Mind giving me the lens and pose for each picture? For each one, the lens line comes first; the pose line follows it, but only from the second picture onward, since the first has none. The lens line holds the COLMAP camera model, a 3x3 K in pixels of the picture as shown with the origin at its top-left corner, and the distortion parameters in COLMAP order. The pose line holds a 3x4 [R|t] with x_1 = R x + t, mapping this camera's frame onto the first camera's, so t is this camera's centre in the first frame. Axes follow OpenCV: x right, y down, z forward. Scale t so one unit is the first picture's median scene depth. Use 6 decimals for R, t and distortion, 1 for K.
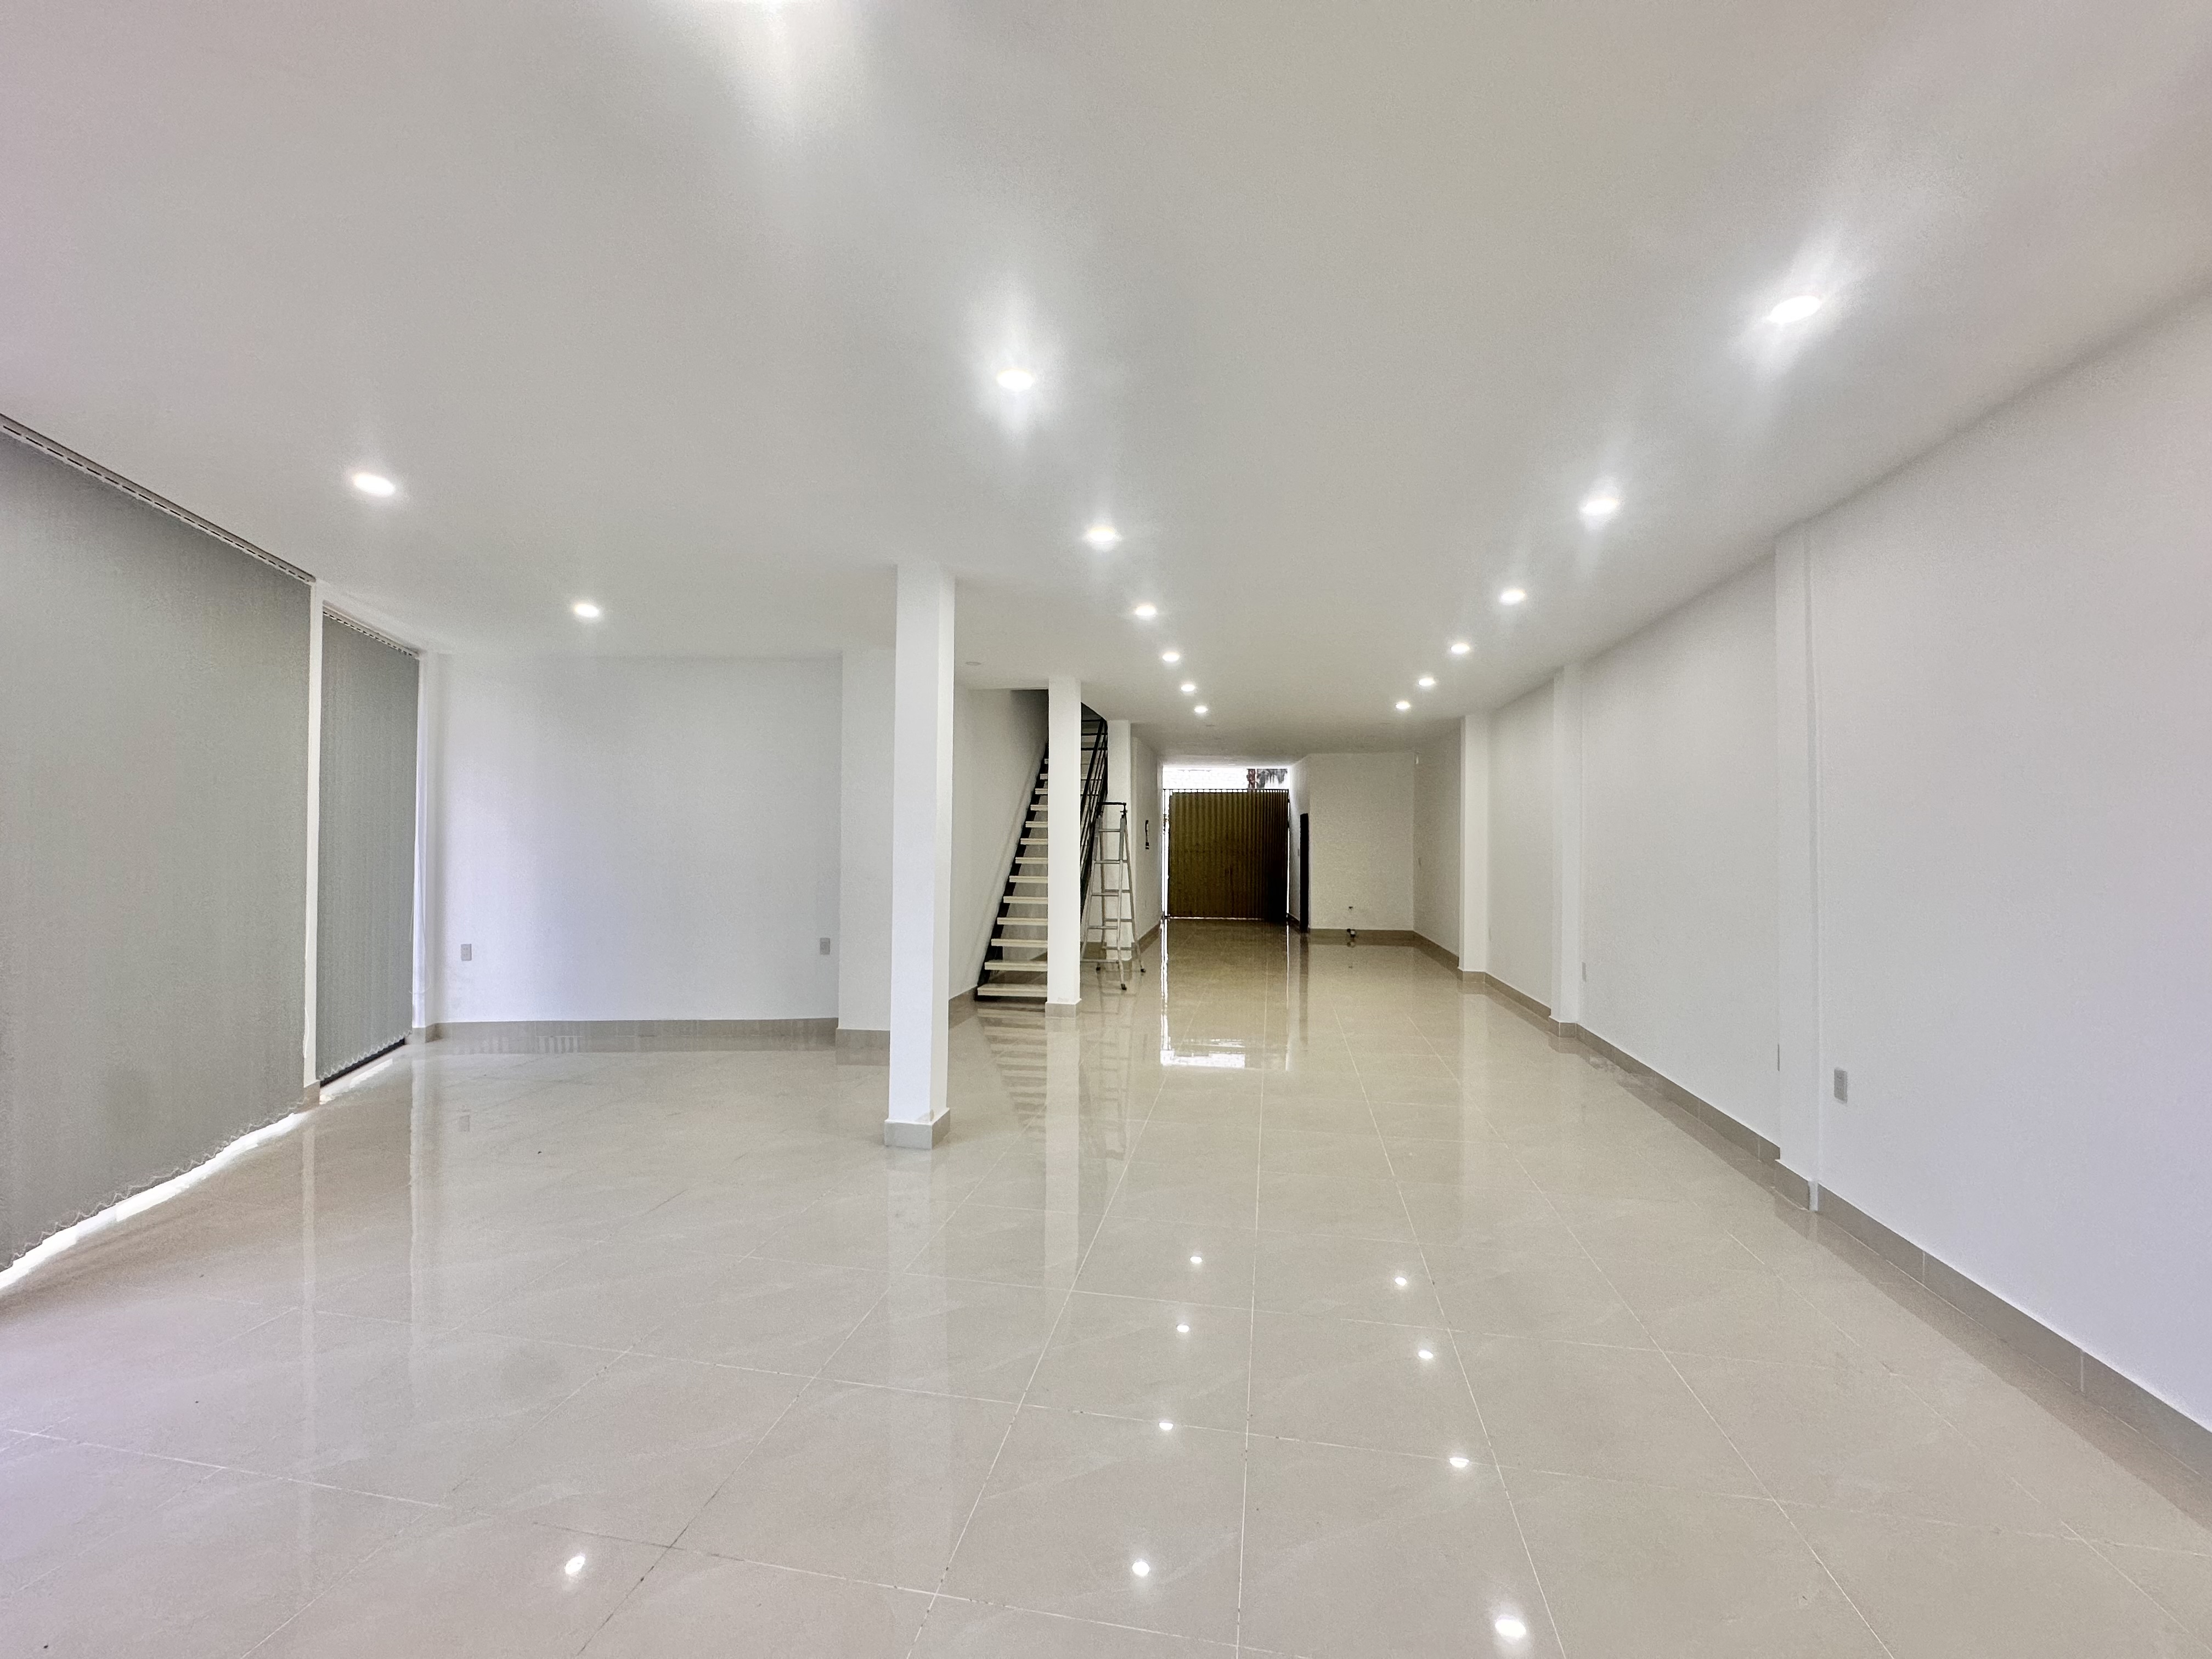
lens RADIAL K [[875.7, 0, 1105.1], [0, 875.7, 833.7], [0, 0, 1]] dist [-0.005021, 0.000156]
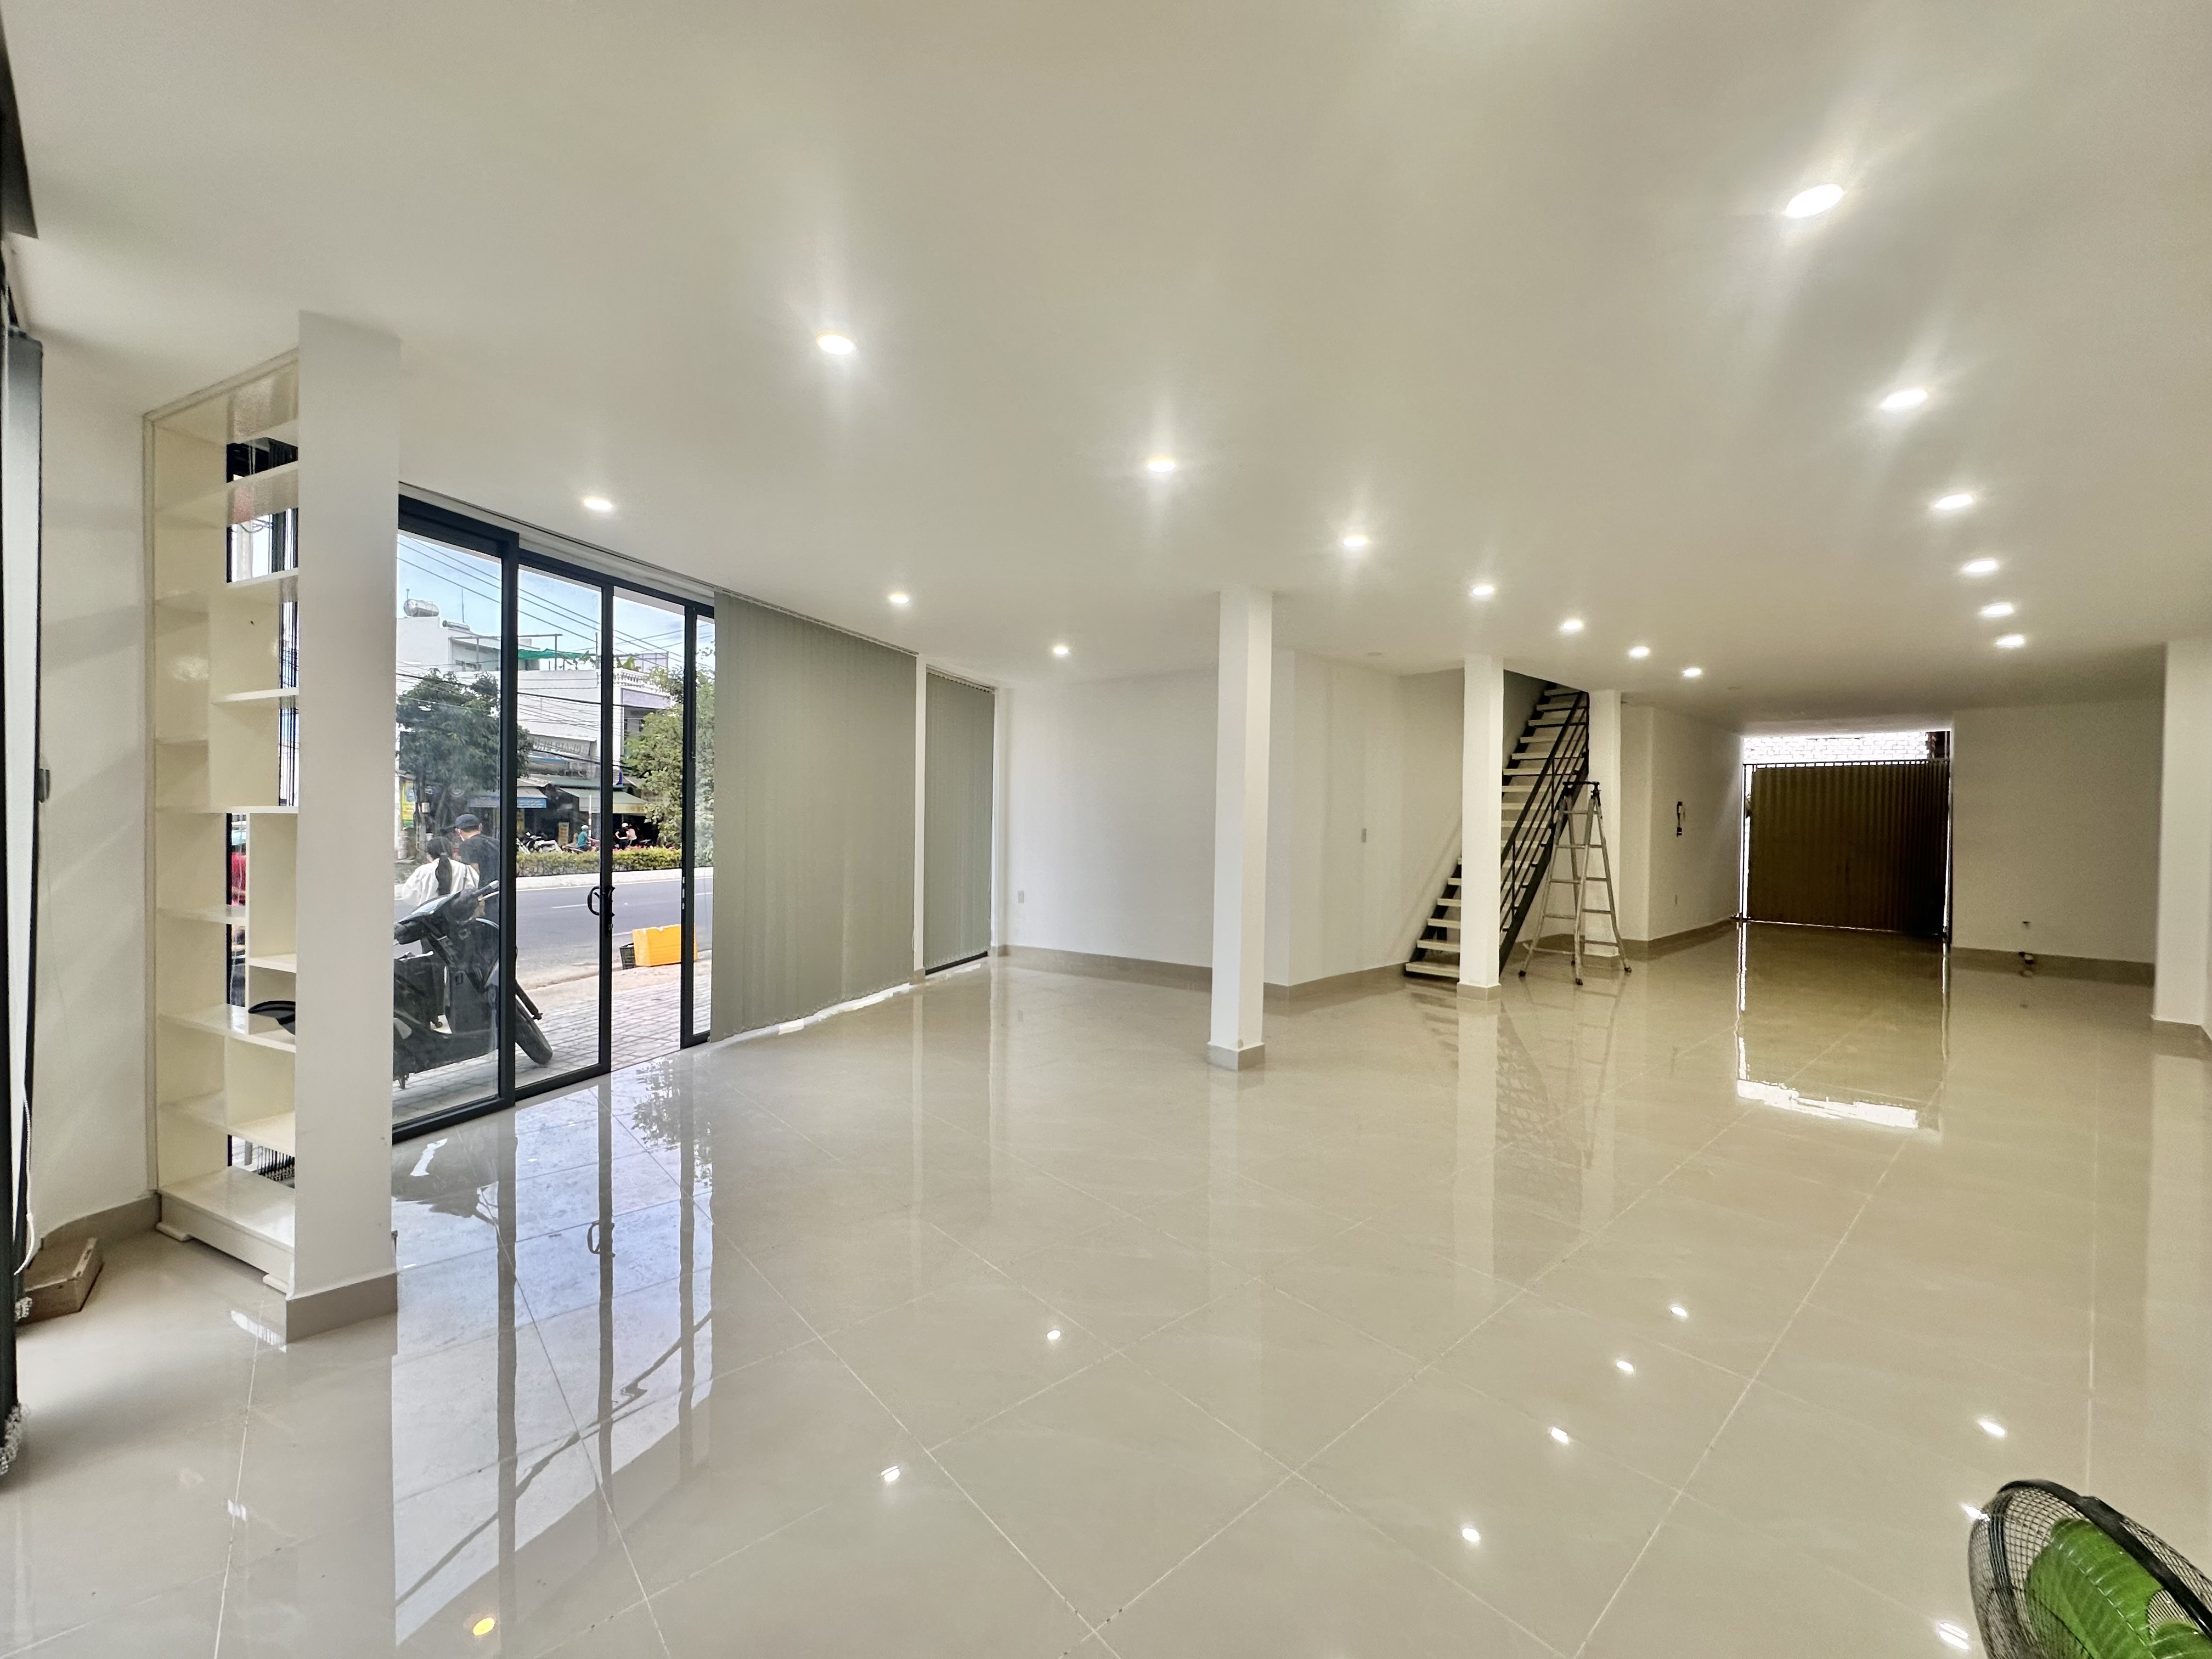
lens RADIAL K [[875.7, 0, 1105.1], [0, 875.7, 833.7], [0, 0, 1]] dist [-0.005021, 0.000156]
pose [[0.794487, 0.016679, -0.607052, 0.218936], [-0.006125, 0.999792, 0.019453, 0.004484], [0.607250, -0.011737, 0.794424, -0.043417]]
